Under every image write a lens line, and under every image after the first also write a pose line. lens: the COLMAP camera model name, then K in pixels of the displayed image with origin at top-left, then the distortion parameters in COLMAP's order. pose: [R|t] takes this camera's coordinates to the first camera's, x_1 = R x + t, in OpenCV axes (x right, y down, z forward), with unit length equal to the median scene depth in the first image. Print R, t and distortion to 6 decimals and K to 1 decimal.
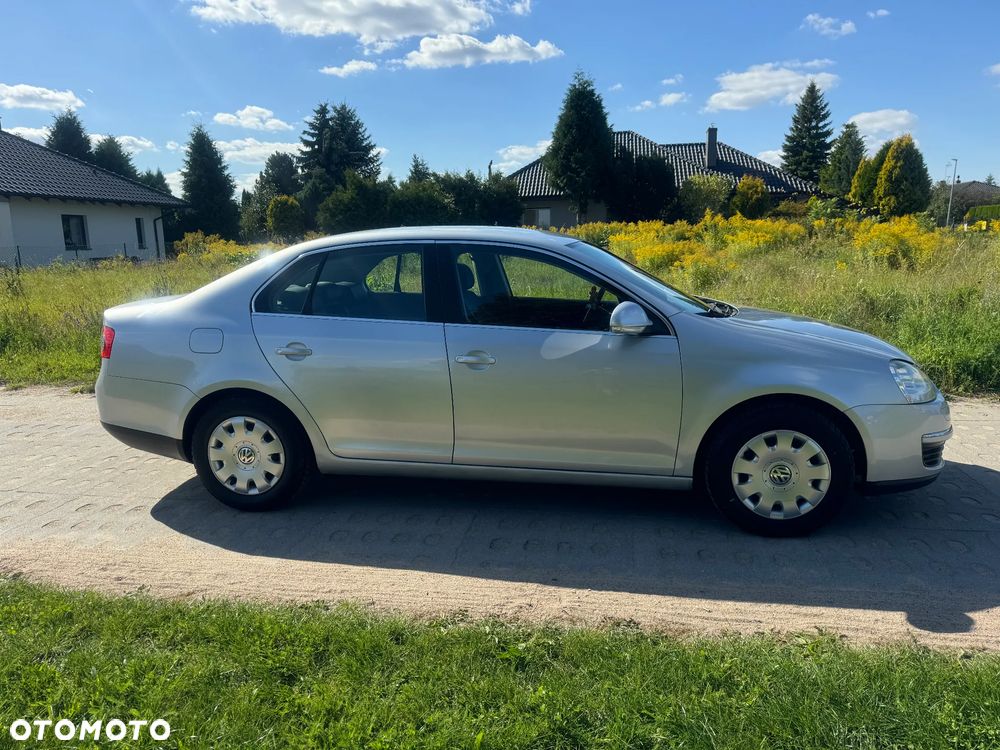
lens RADIAL K [[716.4, 0, 498.7], [0, 716.4, 381.2], [0, 0, 1]] dist [0.081066, -0.113120]
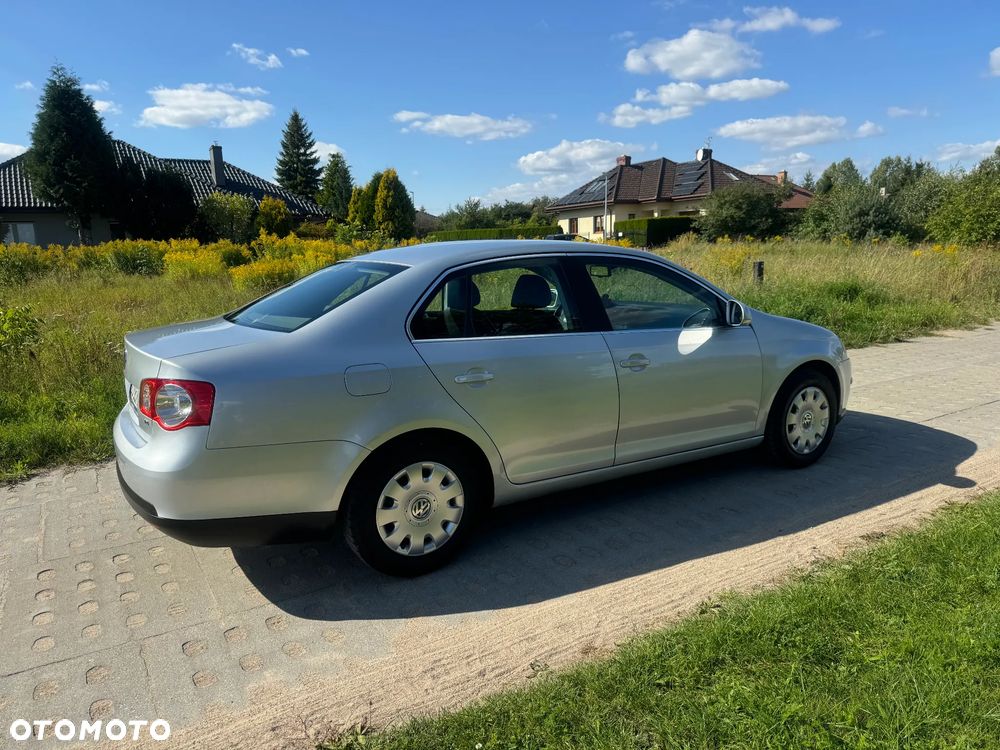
lens RADIAL K [[716.4, 0, 498.7], [0, 716.4, 381.2], [0, 0, 1]] dist [0.081066, -0.113120]
pose [[0.759572, -0.121320, 0.639008, -0.082372], [0.138168, 0.990124, 0.023744, -0.005509], [-0.635578, 0.070255, 0.768833, 0.027567]]
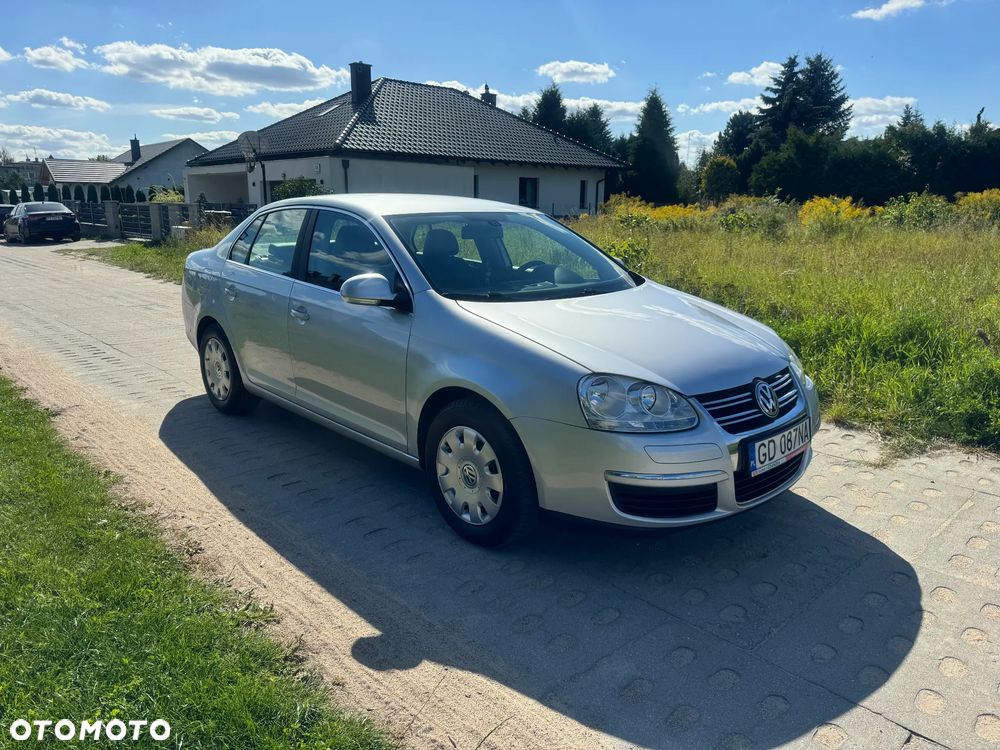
lens RADIAL K [[714.5, 0, 500.0], [0, 714.5, 375.0], [0, 0, 1]] dist [0.047052, -0.040461]
pose [[0.798368, 0.165791, -0.578897, 0.082957], [-0.139453, 0.986122, 0.090094, -0.007569], [0.585799, 0.008801, 0.810408, 0.024882]]
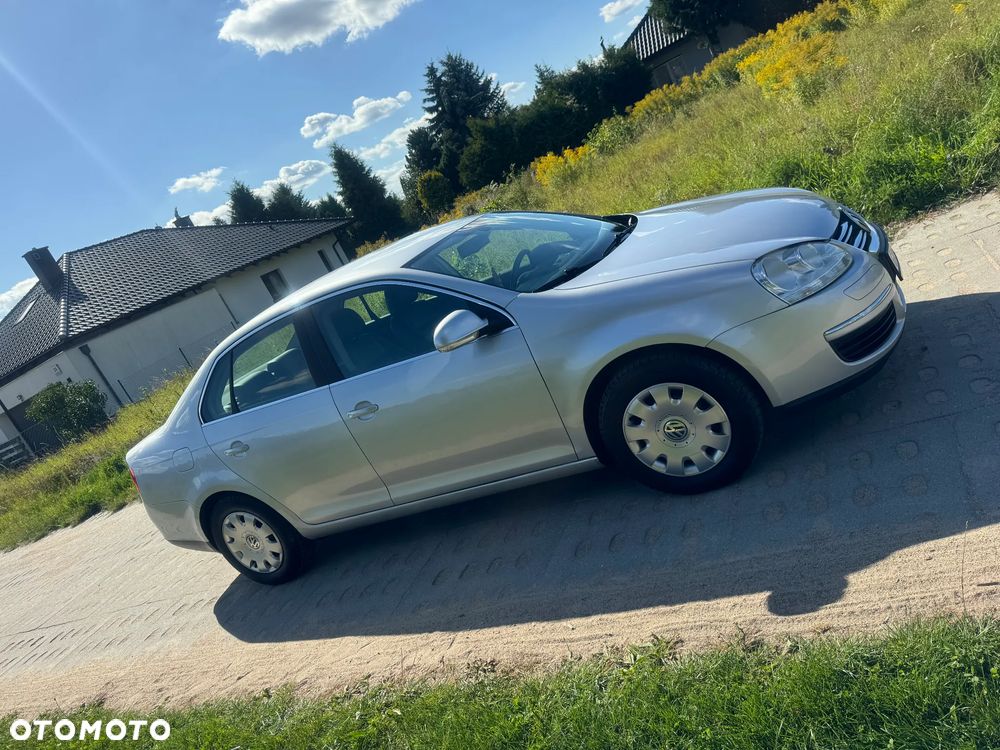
lens RADIAL K [[716.4, 0, 498.7], [0, 716.4, 381.2], [0, 0, 1]] dist [0.081066, -0.113120]
pose [[0.879237, -0.333698, -0.339983, 0.045972], [0.375050, 0.924922, 0.062099, -0.005526], [0.293736, -0.182110, 0.938379, 0.010621]]
